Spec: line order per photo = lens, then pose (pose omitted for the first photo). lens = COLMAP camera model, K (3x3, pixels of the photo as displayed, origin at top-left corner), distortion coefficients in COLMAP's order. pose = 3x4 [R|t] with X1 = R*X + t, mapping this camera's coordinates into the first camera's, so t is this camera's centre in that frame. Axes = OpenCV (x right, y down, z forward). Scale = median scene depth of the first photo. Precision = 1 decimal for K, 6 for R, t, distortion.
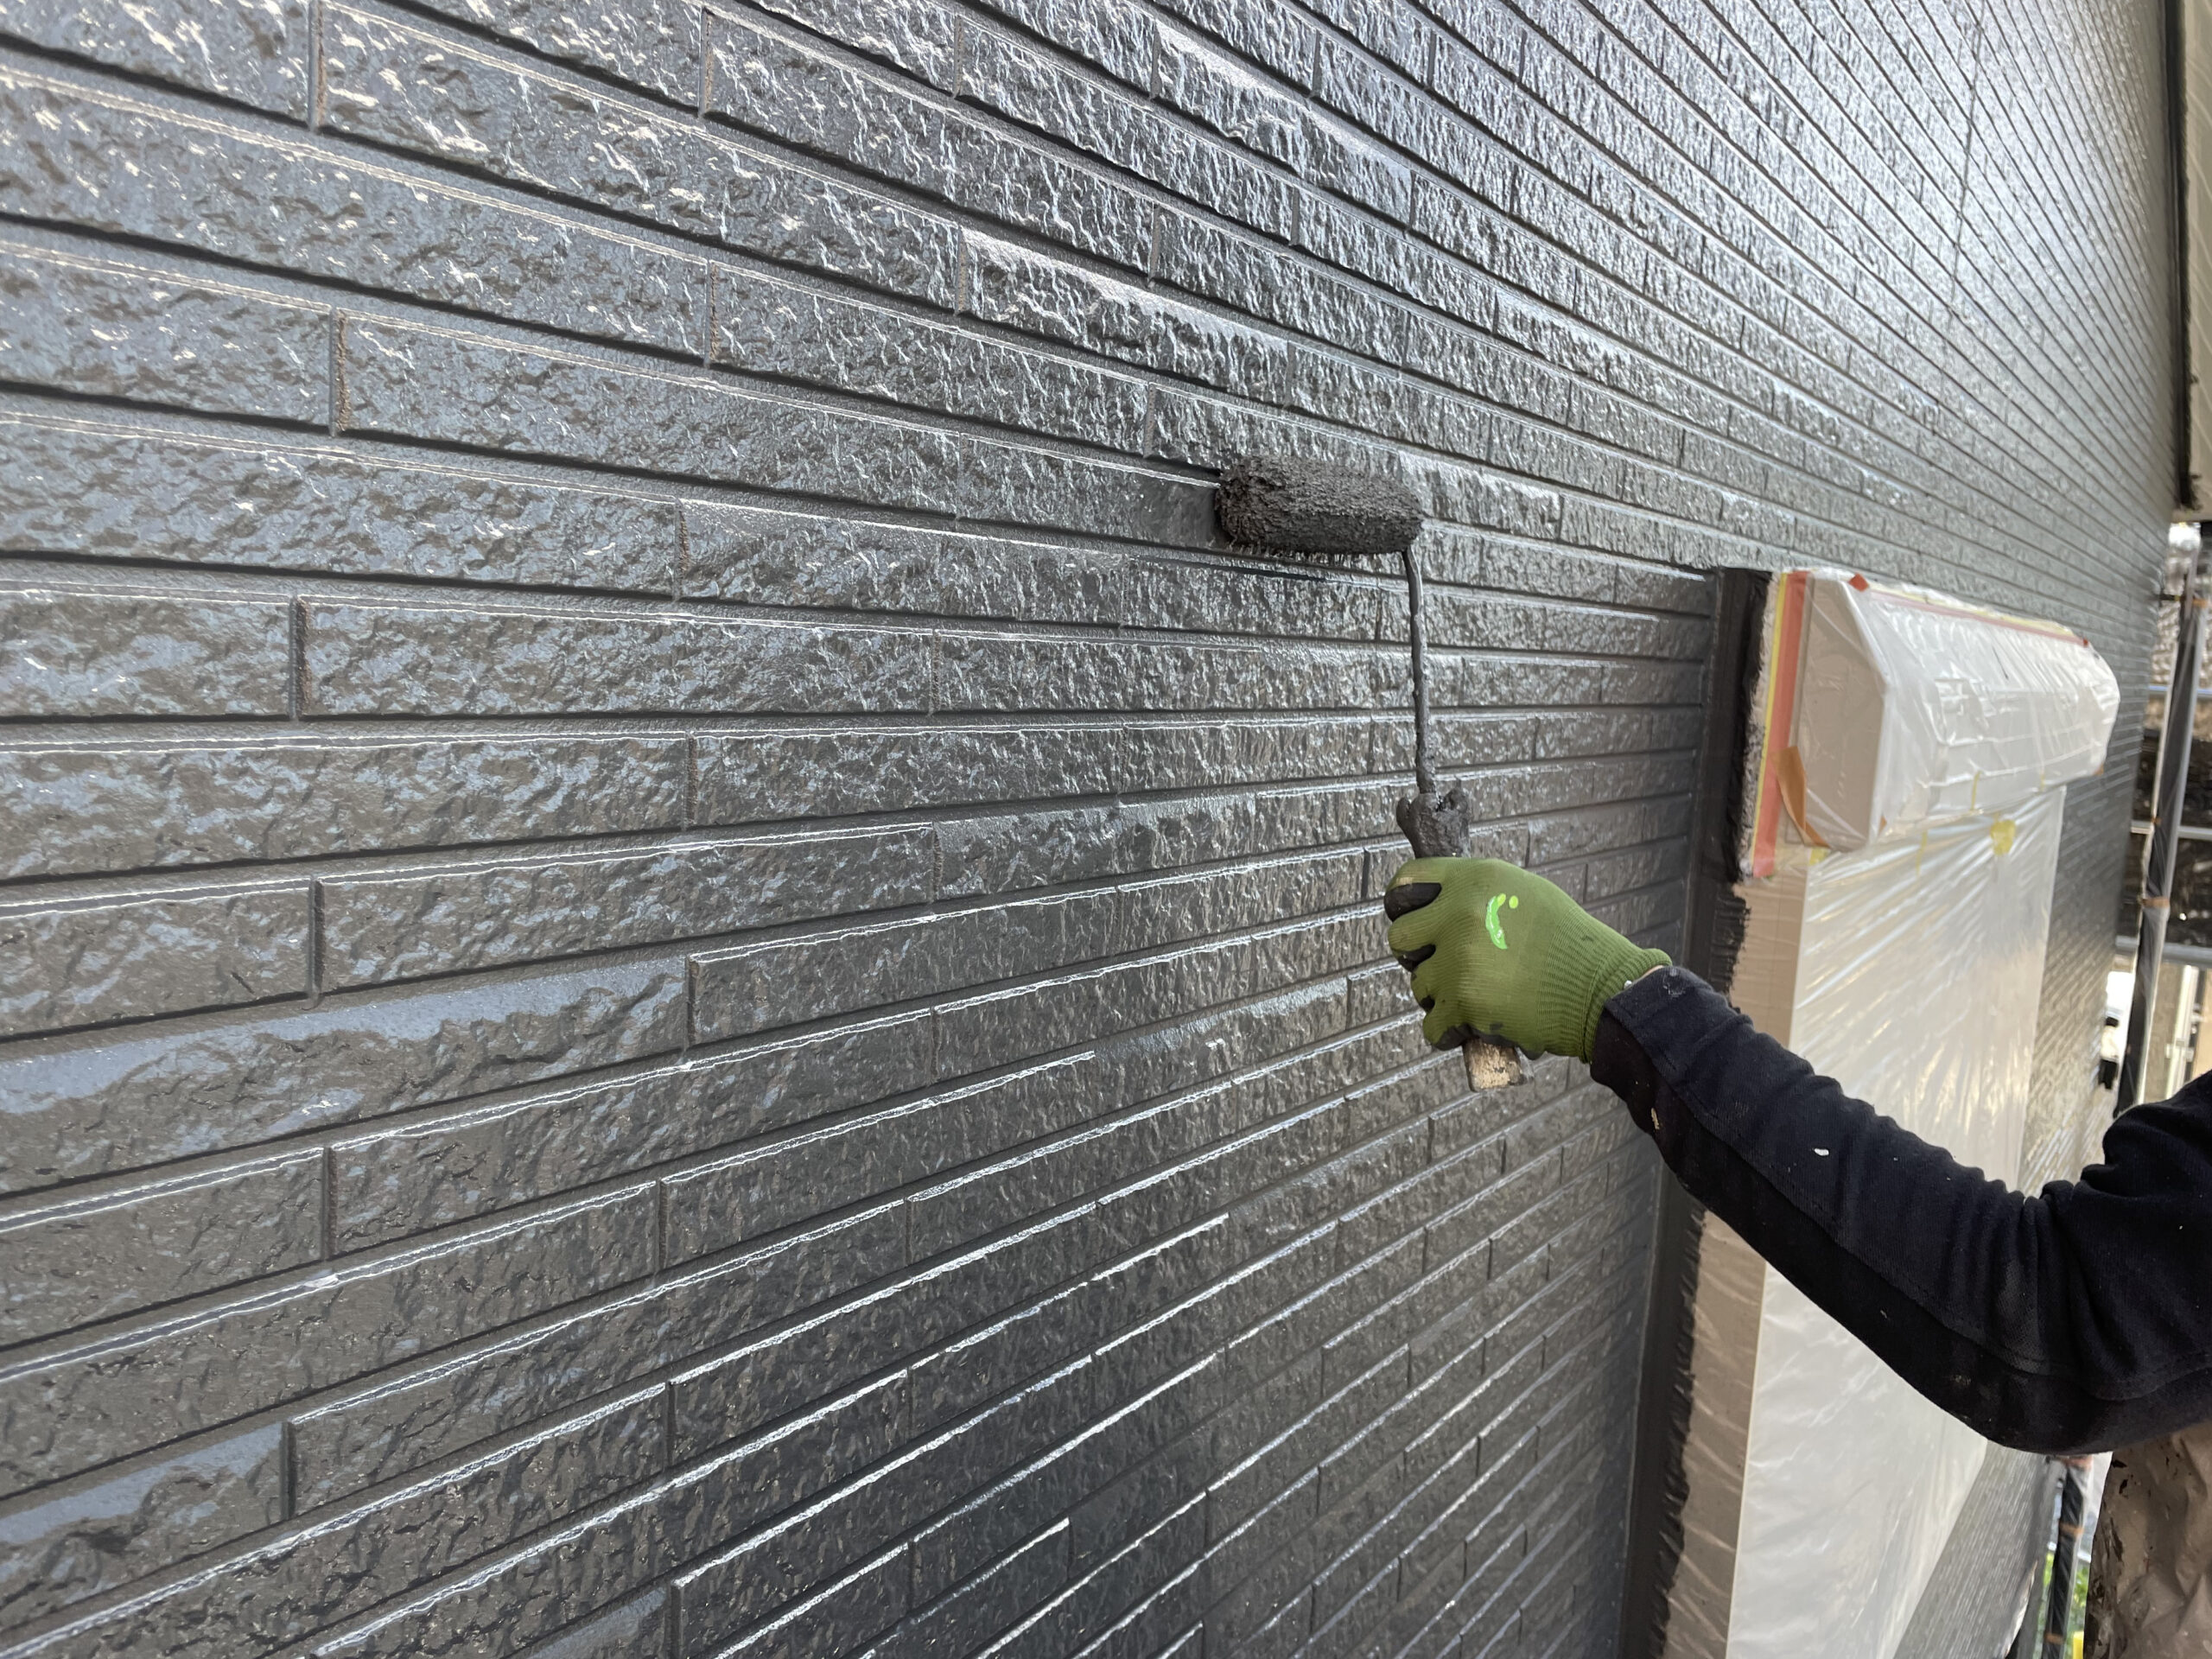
lens RADIAL K [[1692.1, 0, 1106.0], [0, 1692.1, 829.5], [0, 0, 1]] dist [0.084494, -0.109240]
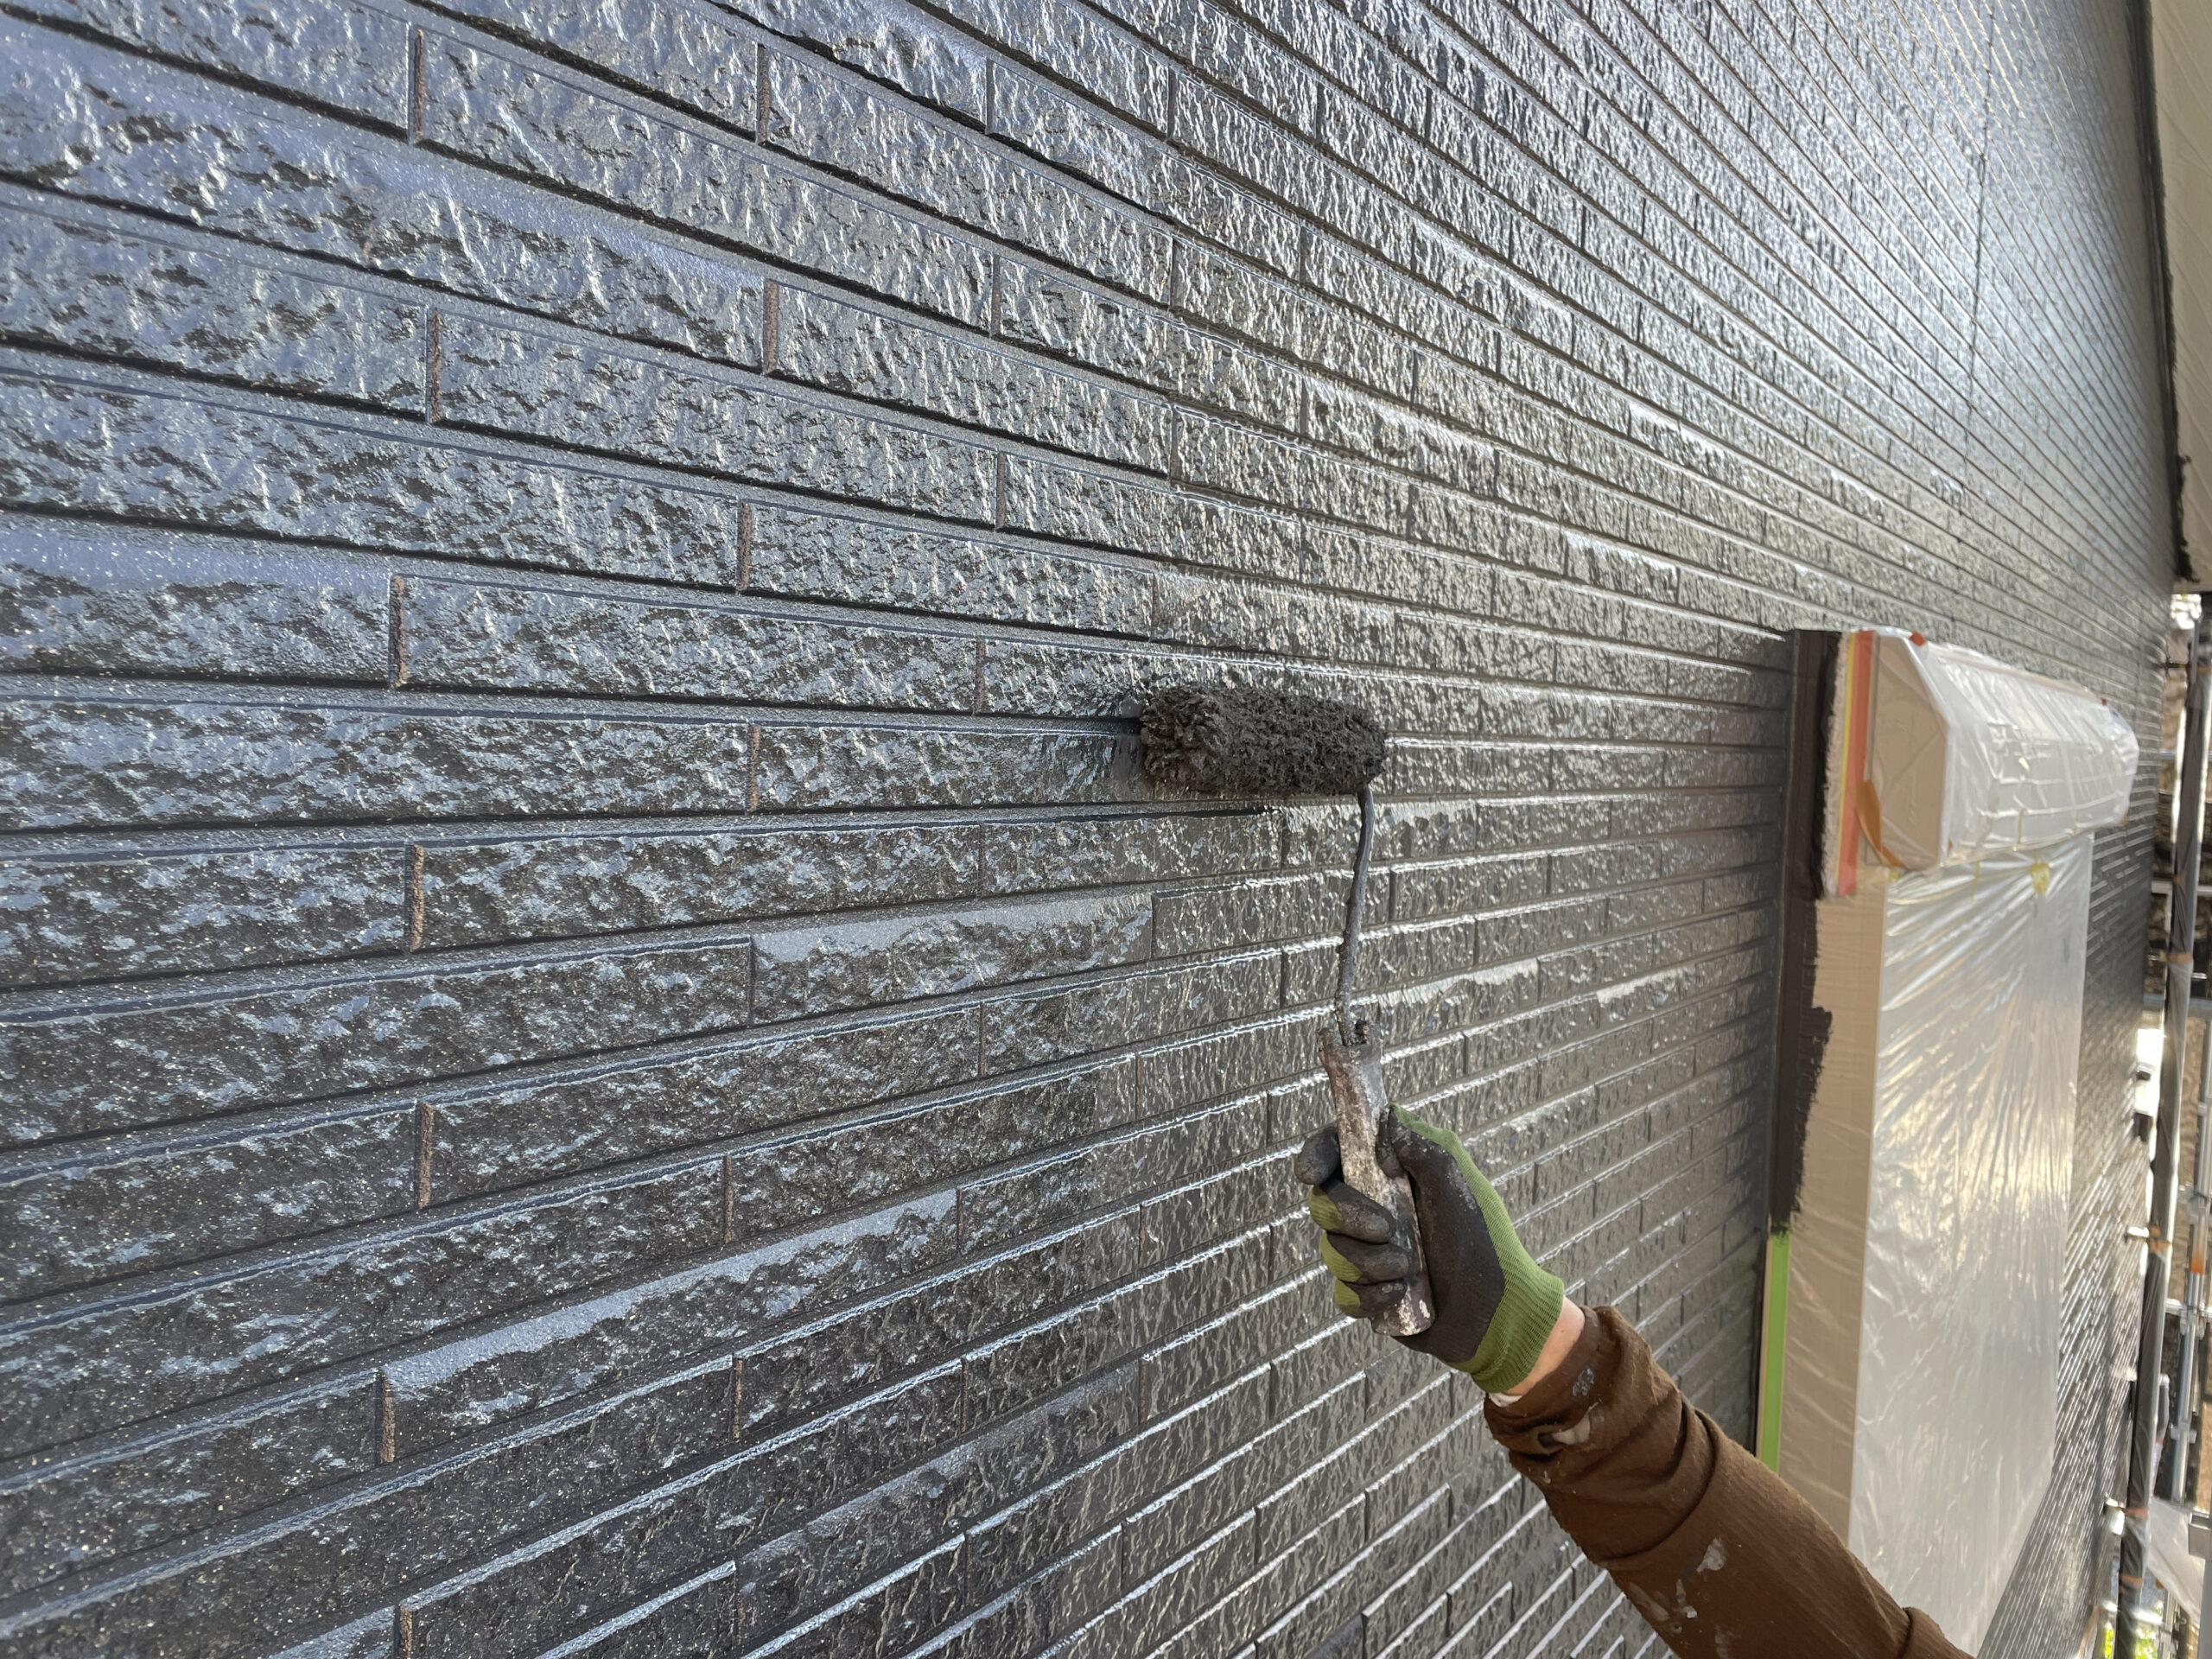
lens RADIAL K [[1692.1, 0, 1106.0], [0, 1692.1, 829.5], [0, 0, 1]] dist [0.084494, -0.109240]
pose [[0.999709, -0.023661, -0.004649, -0.151159], [0.023346, 0.997990, -0.058916, 0.056329], [0.006034, 0.058790, 0.998252, -0.218106]]
